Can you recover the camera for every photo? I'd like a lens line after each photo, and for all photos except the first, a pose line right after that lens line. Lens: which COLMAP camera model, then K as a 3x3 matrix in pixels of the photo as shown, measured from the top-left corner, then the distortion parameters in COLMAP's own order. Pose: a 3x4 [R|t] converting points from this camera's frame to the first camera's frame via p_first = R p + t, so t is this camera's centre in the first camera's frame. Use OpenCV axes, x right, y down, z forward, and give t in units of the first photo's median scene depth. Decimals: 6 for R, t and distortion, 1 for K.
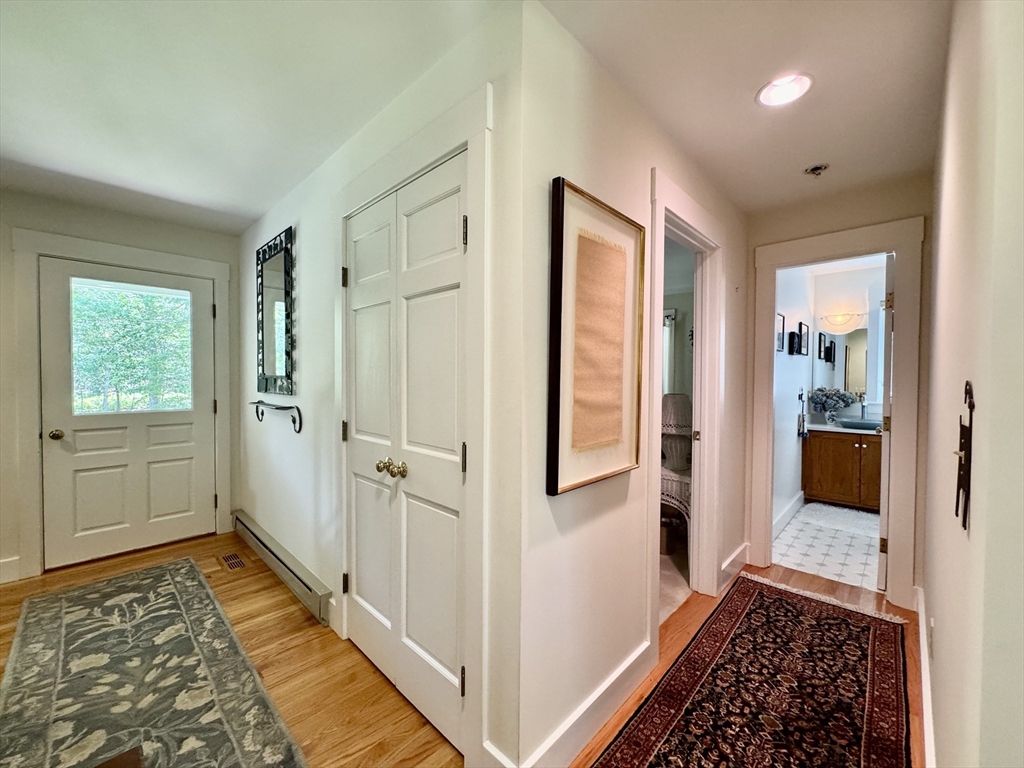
lens RADIAL K [[409.0, 0, 512.0], [0, 409.0, 384.0], [0, 0, 1]] dist [-0.003910, 0.000482]
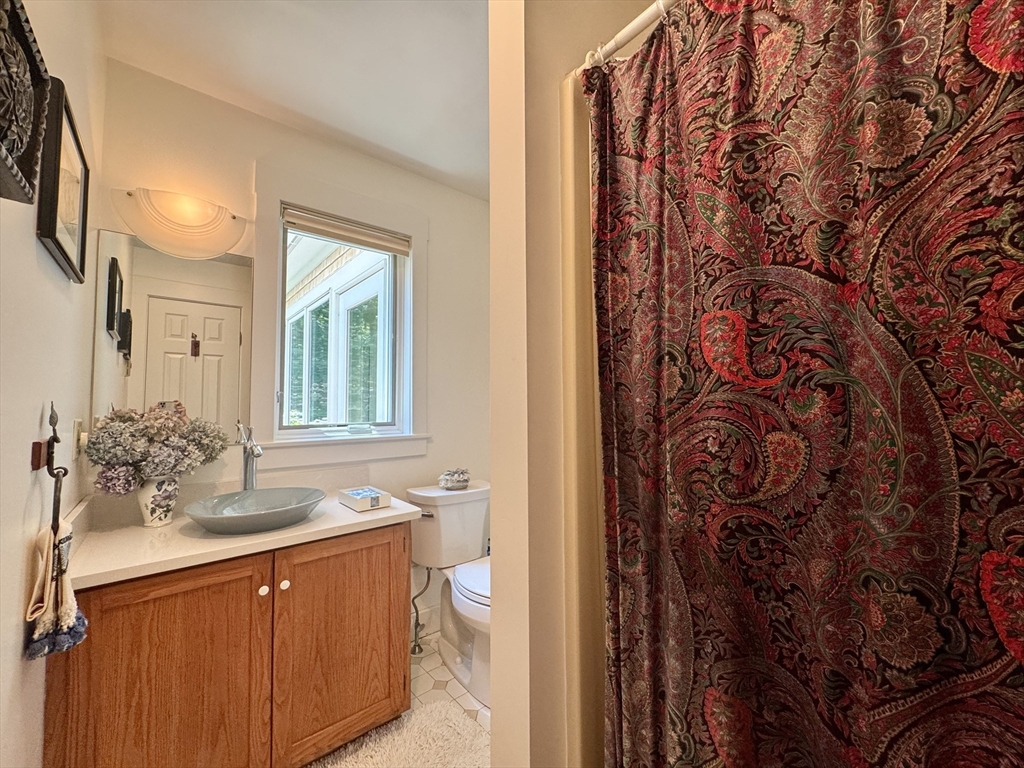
lens RADIAL K [[409.0, 0, 512.0], [0, 409.0, 384.0], [0, 0, 1]] dist [-0.003910, 0.000482]
pose [[0.096451, 0.040127, 0.994529, 0.500235], [0.021988, 0.998857, -0.042434, 0.009566], [-0.995095, 0.025961, 0.095459, 0.710682]]
